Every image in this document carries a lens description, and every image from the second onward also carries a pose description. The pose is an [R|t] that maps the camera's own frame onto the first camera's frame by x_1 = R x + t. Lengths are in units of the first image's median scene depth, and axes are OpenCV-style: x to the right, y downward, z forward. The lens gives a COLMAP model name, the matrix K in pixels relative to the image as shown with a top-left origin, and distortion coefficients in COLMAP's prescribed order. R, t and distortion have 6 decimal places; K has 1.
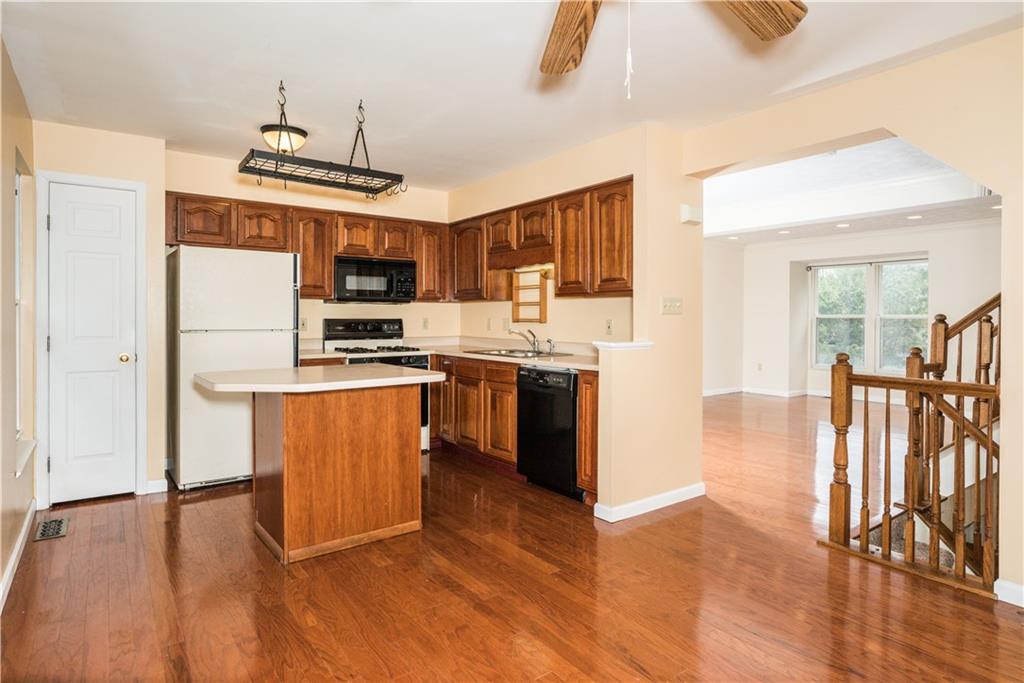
lens RADIAL K [[566.2, 0, 510.0], [0, 566.2, 316.3], [0, 0, 1]] dist [0.001779, 0.001662]
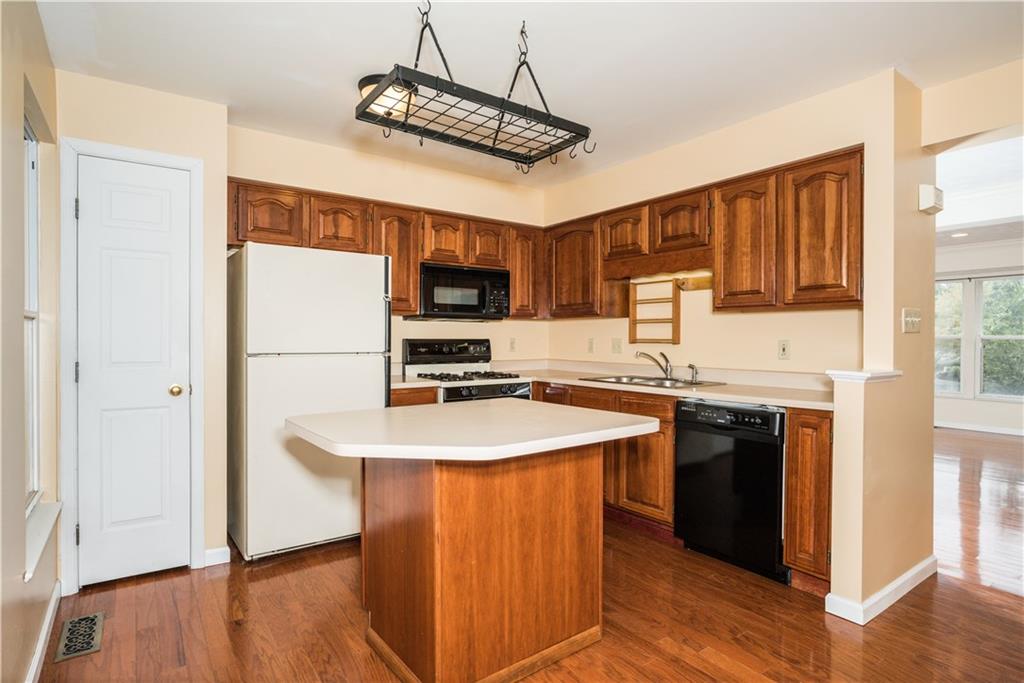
lens RADIAL K [[535.8, 0, 511.7], [0, 535.8, 338.1], [0, 0, 1]] dist [-0.004995, 0.000868]
pose [[0.999984, 0.000735, -0.005646, -0.202221], [-0.000724, 0.999998, 0.001901, 0.002025], [0.005647, -0.001897, 0.999982, 0.256295]]
